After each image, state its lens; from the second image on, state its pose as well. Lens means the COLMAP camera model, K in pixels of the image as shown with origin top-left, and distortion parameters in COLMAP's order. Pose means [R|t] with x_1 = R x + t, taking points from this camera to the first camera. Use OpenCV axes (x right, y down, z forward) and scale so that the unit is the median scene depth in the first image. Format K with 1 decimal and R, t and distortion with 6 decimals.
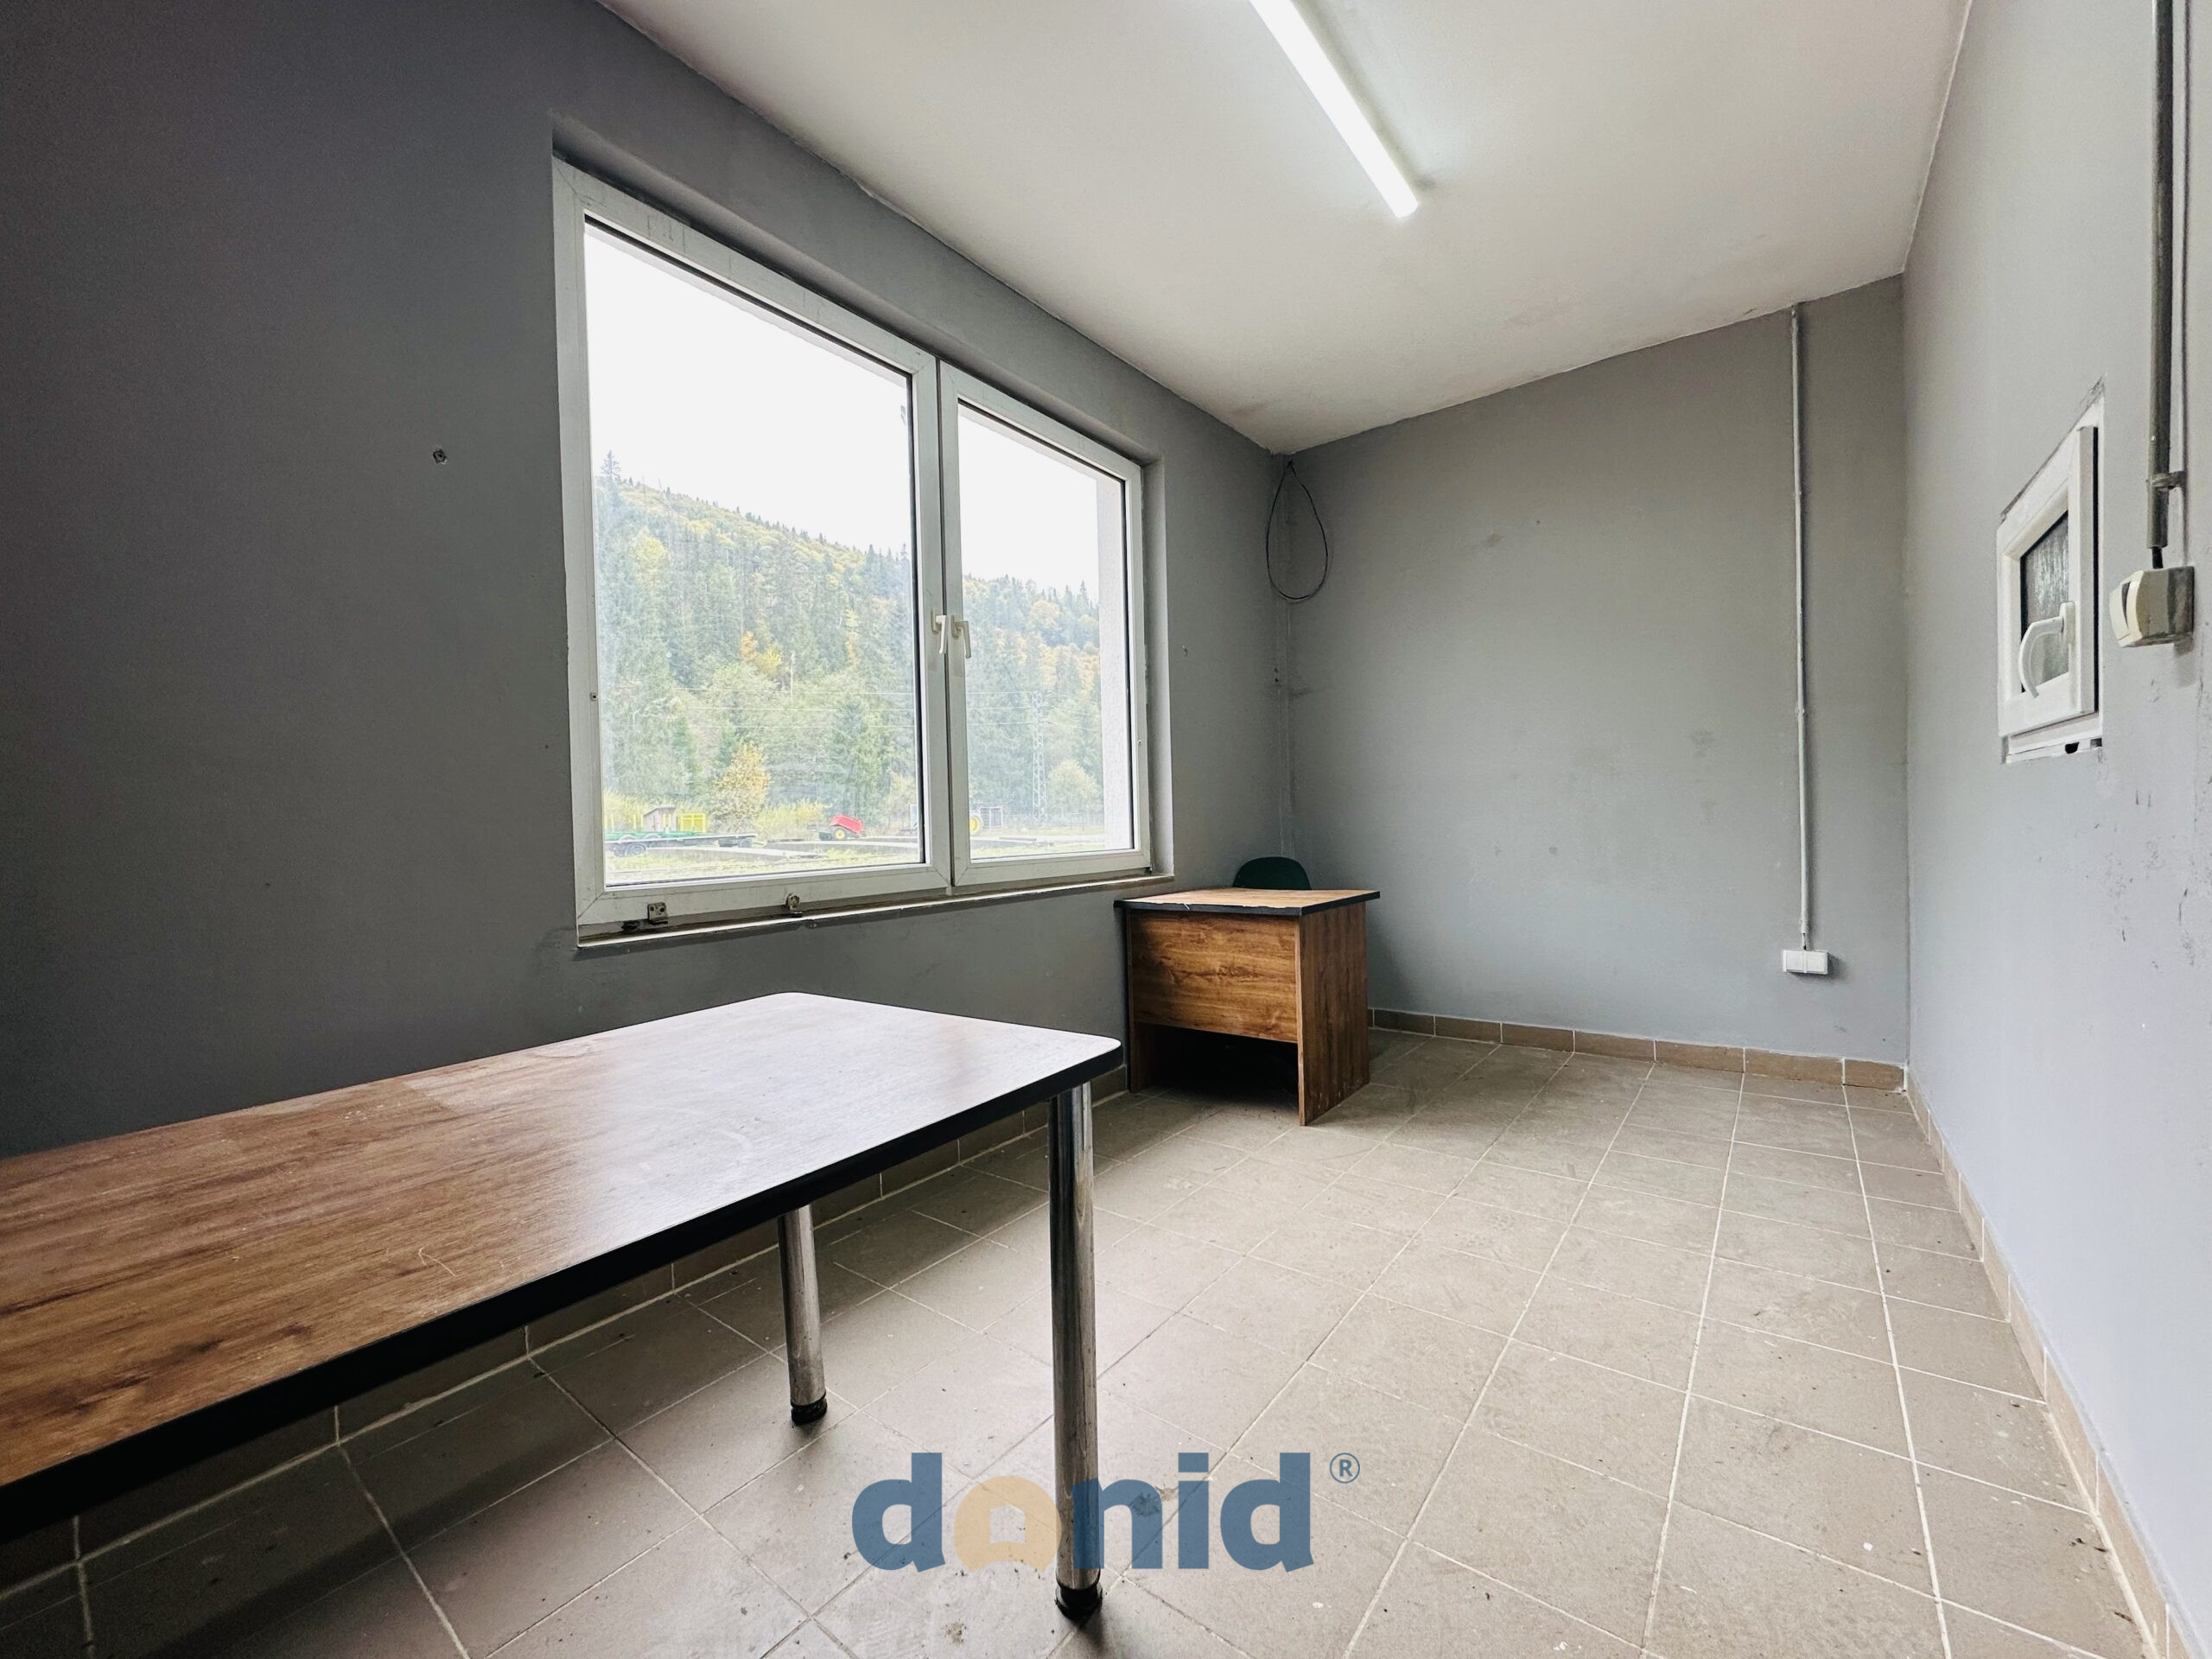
lens RADIAL K [[877.2, 0, 1107.6], [0, 877.2, 833.7], [0, 0, 1]] dist [-0.000314, -0.000180]
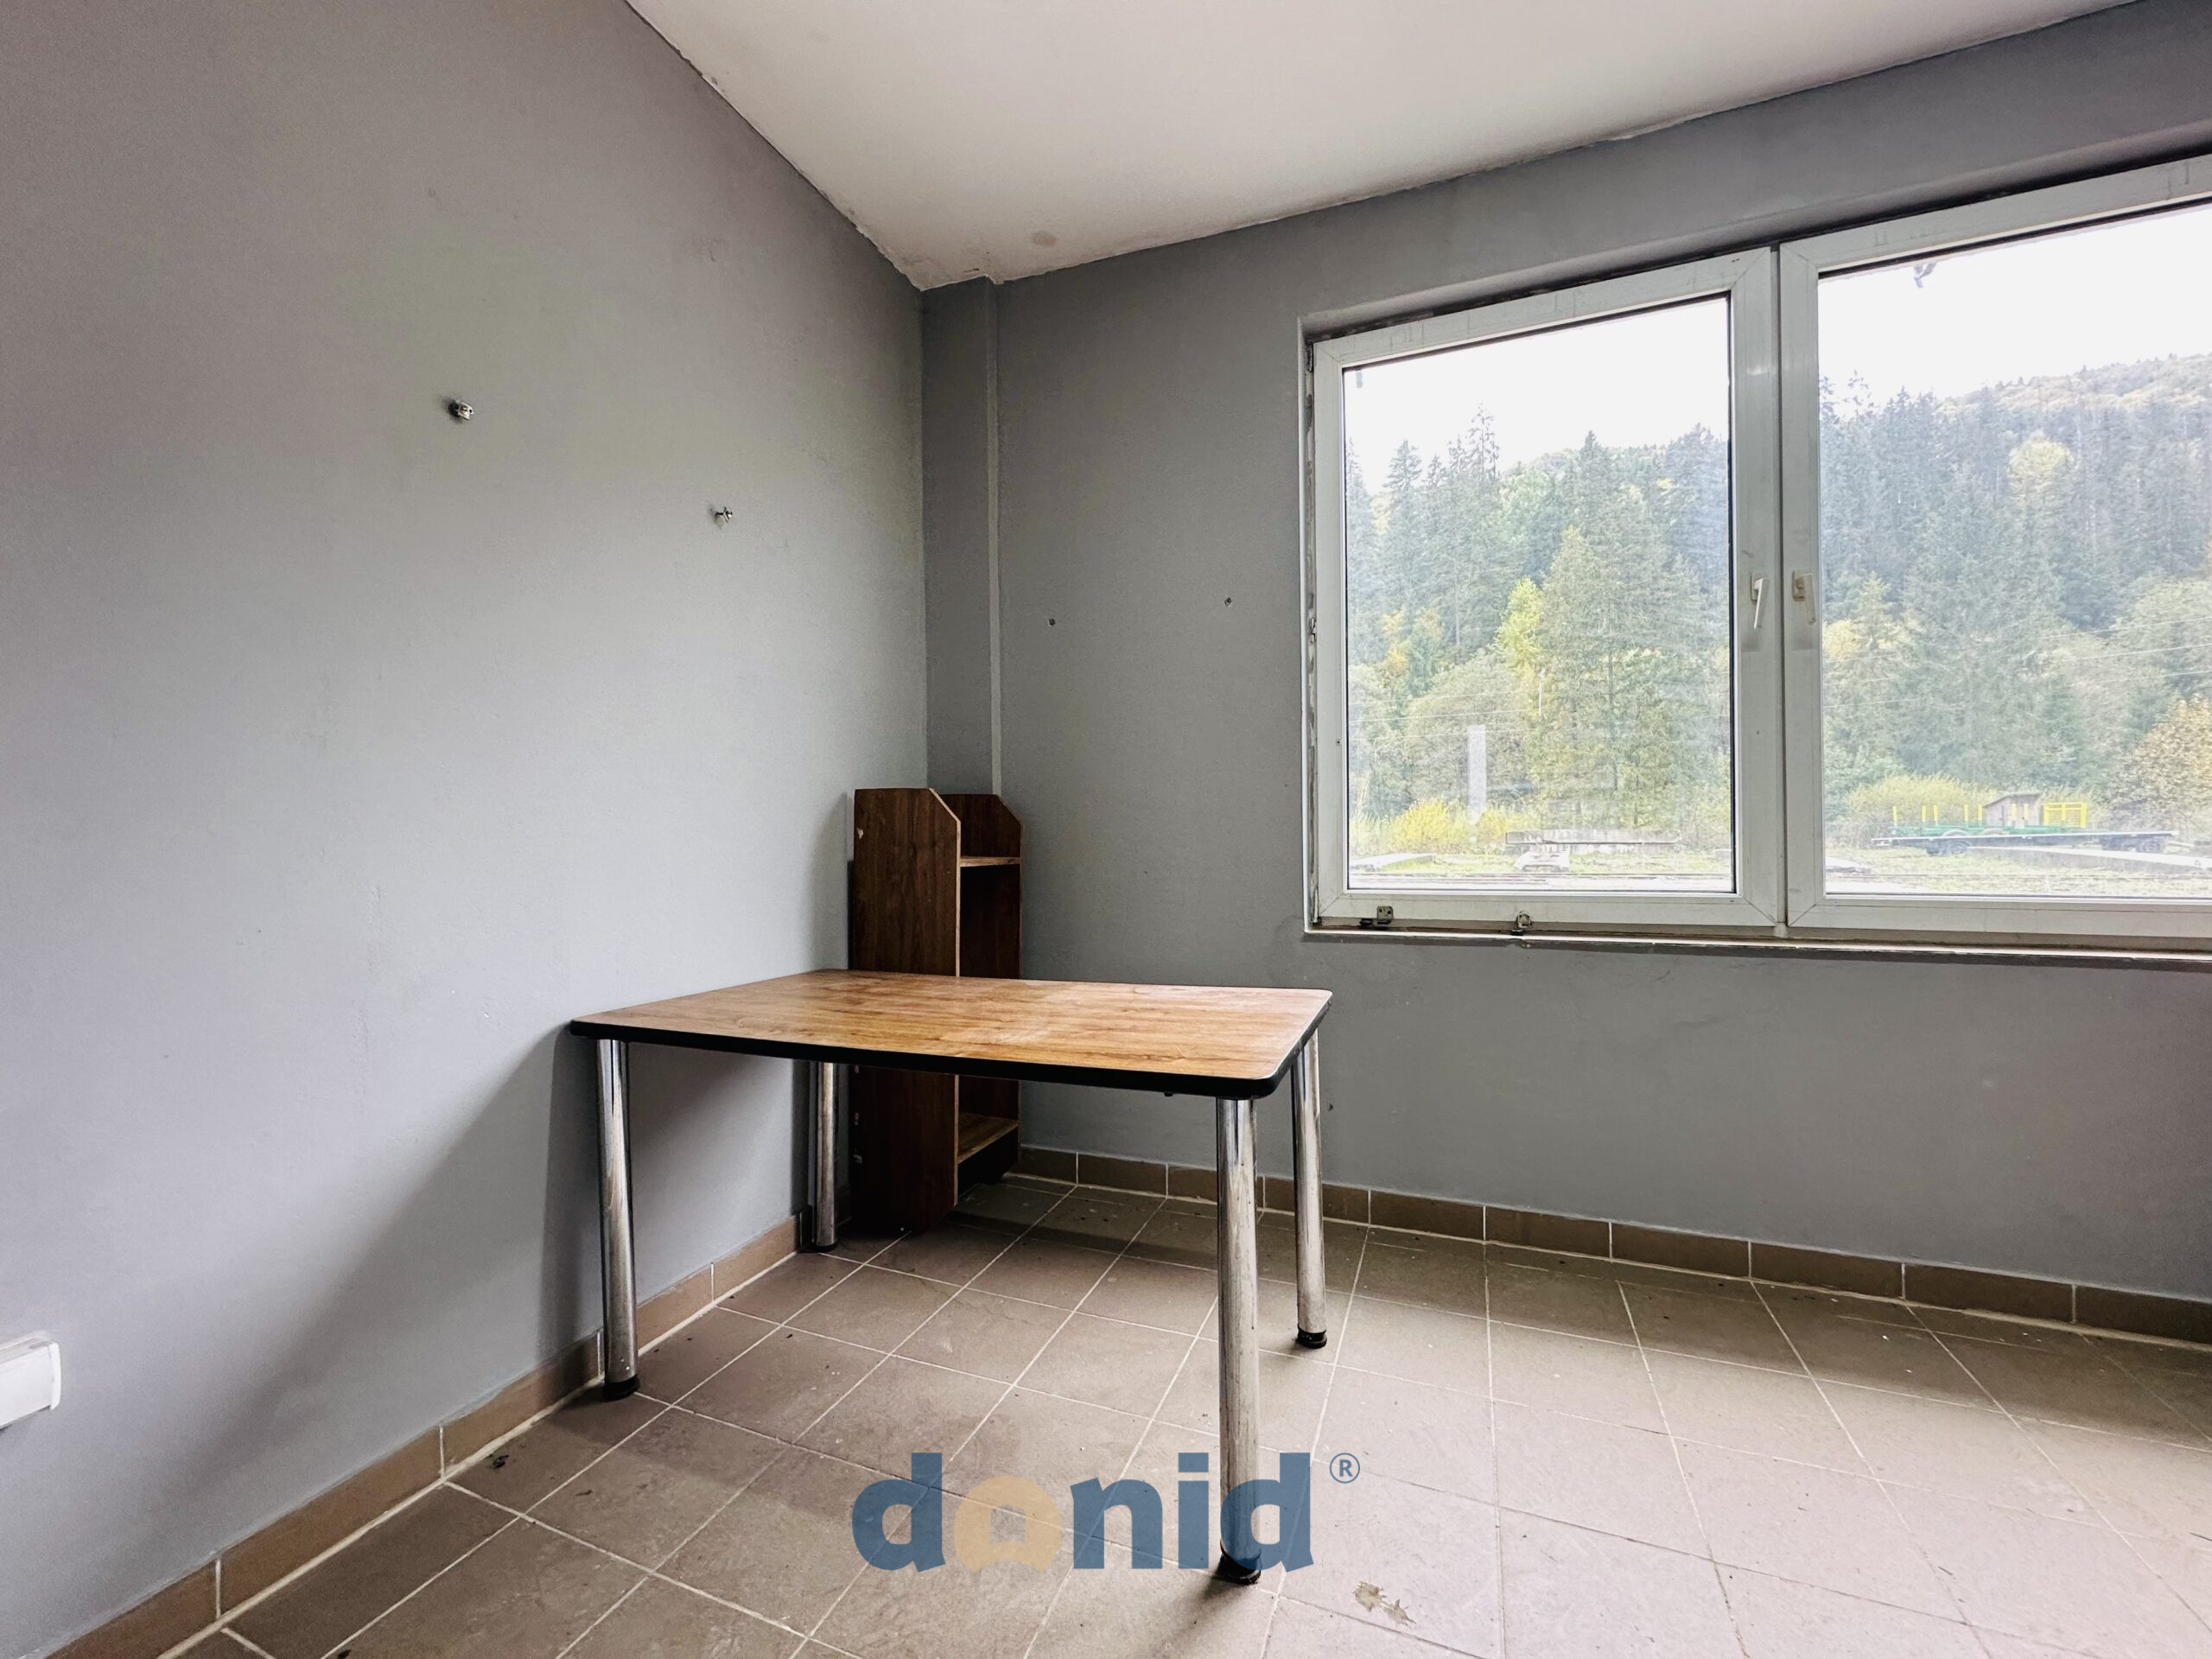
lens RADIAL K [[877.2, 0, 1112.8], [0, 877.2, 832.6], [0, 0, 1]] dist [-0.000314, -0.000180]
pose [[0.271340, 0.020026, -0.962275, 0.402973], [-0.010478, 0.999786, 0.017852, -0.029602], [0.962427, 0.005239, 0.271491, 0.227357]]
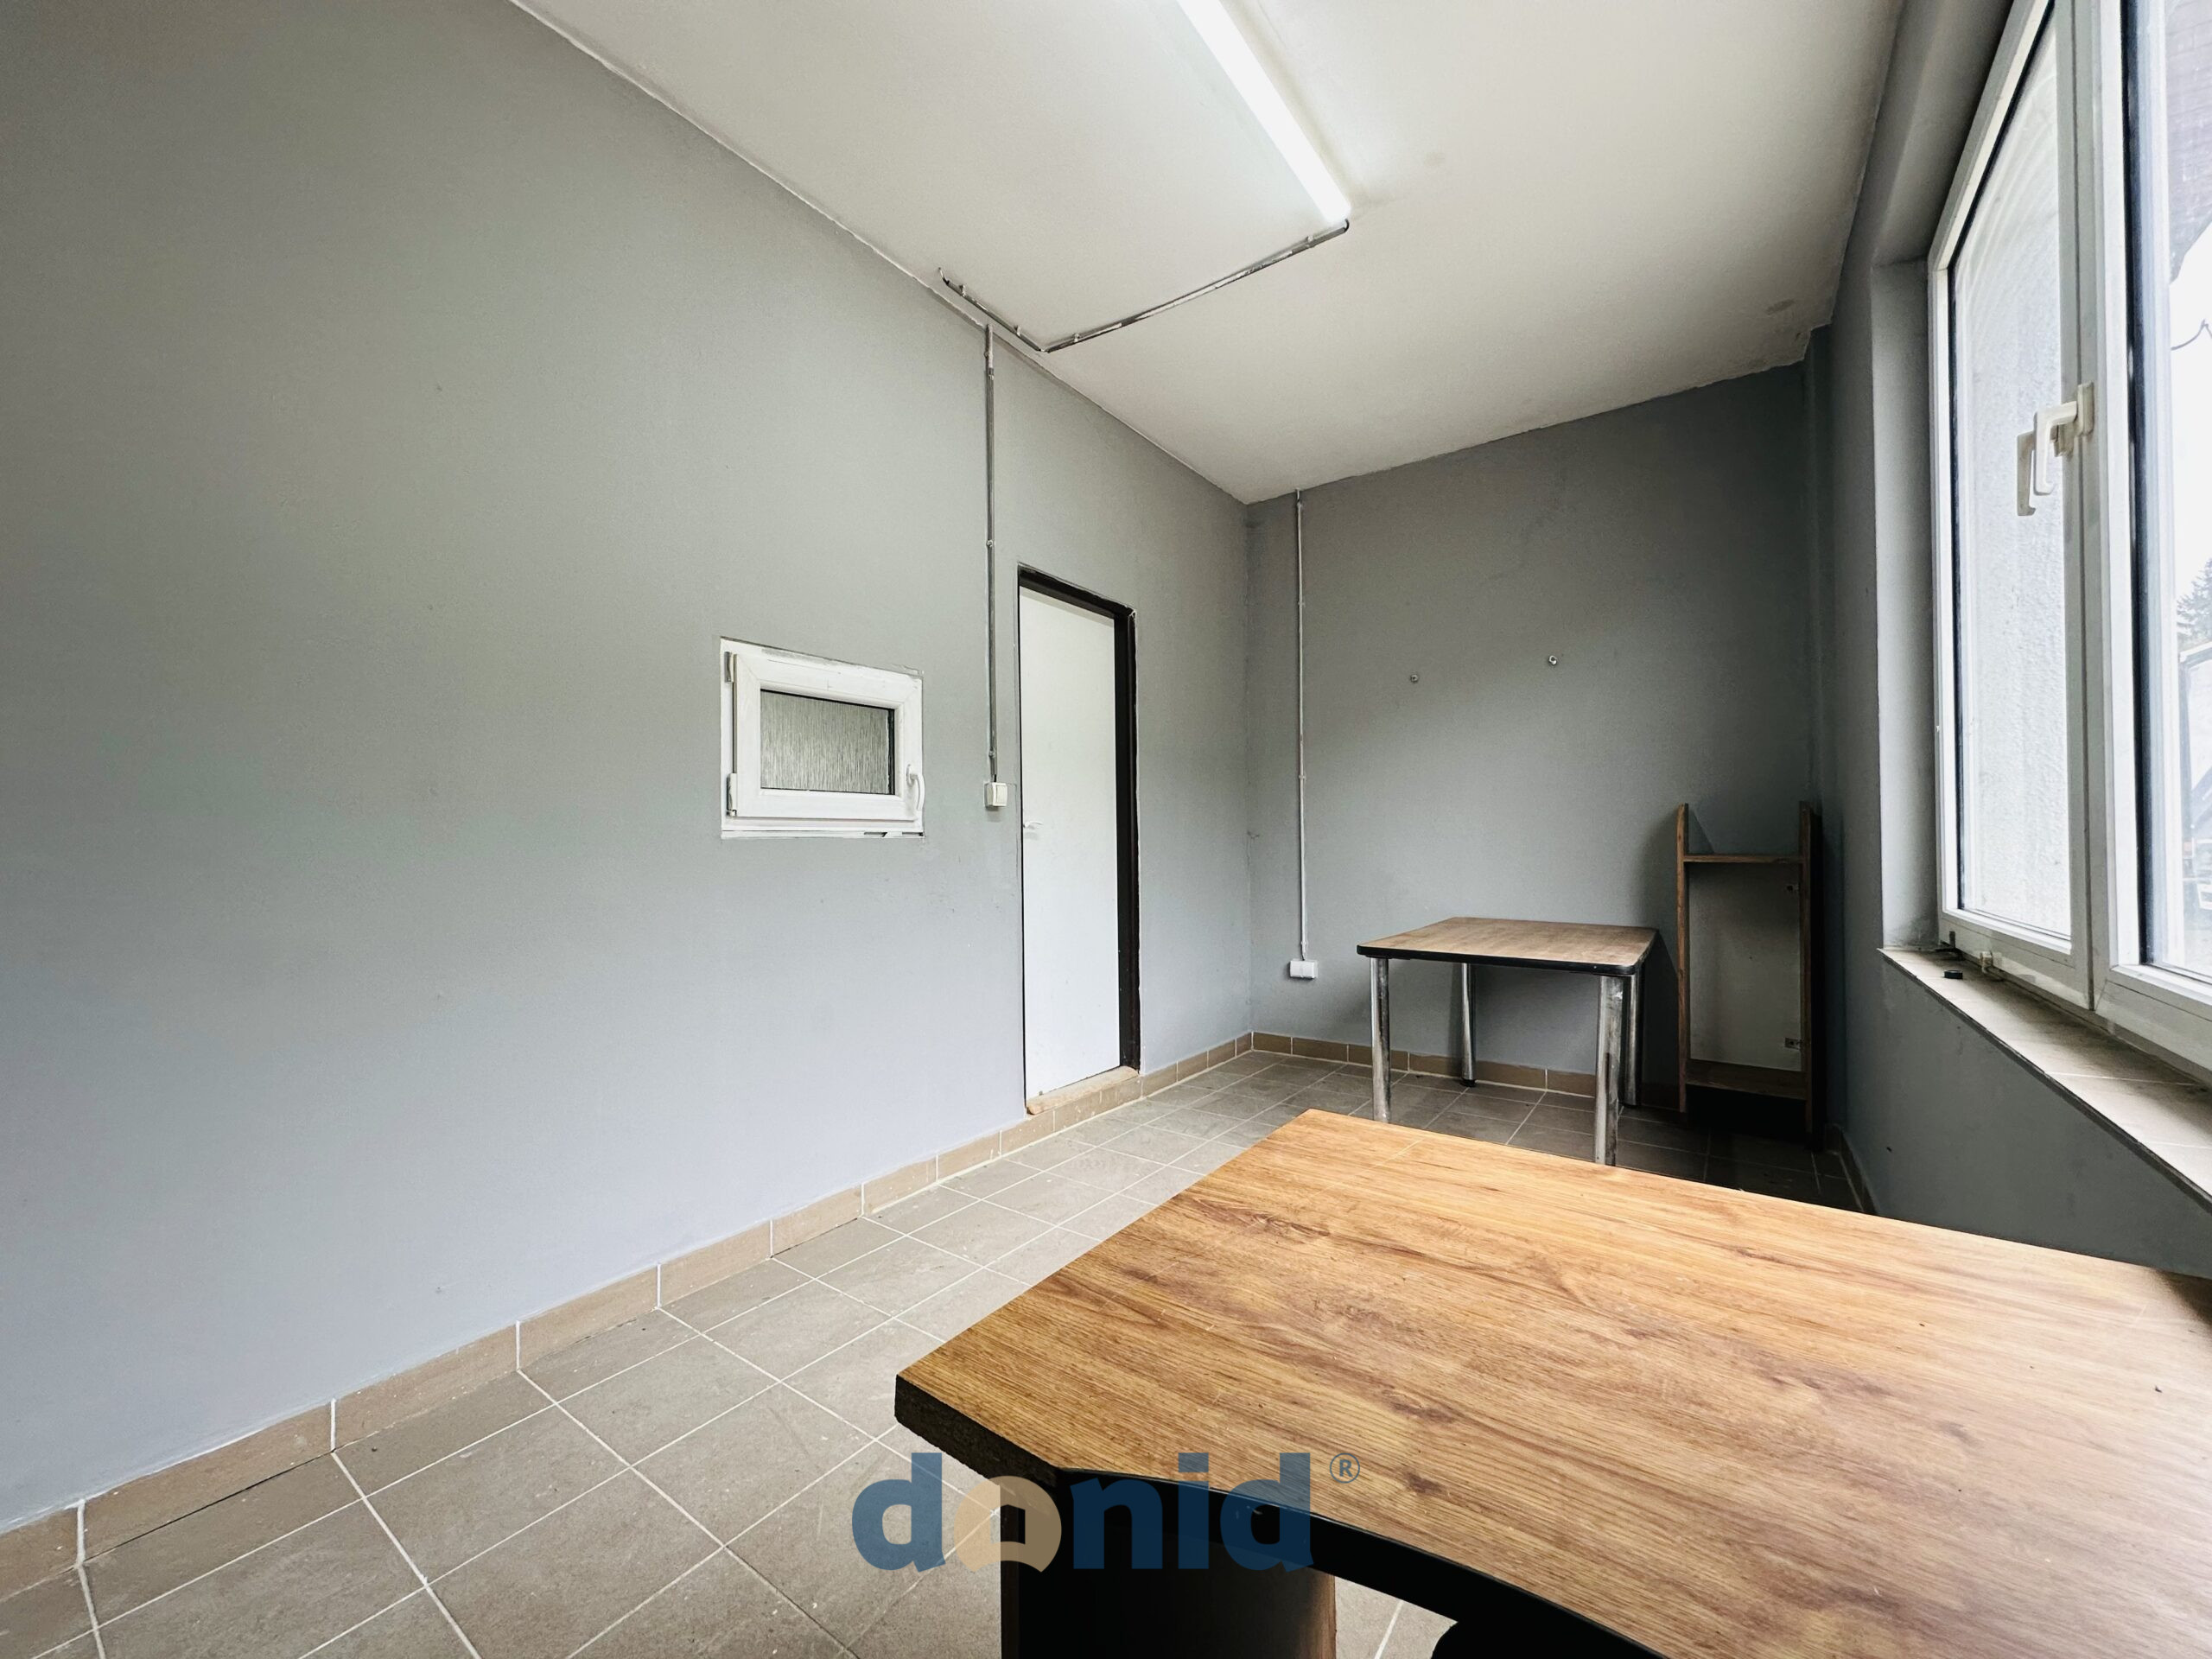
lens RADIAL K [[877.2, 0, 1110.6], [0, 877.2, 835.3], [0, 0, 1]] dist [-0.000314, -0.000180]
pose [[-0.998608, 0.031117, -0.042579, 0.335960], [0.030819, 0.999496, 0.007649, -0.045806], [0.042796, 0.006326, -0.999064, 1.421060]]
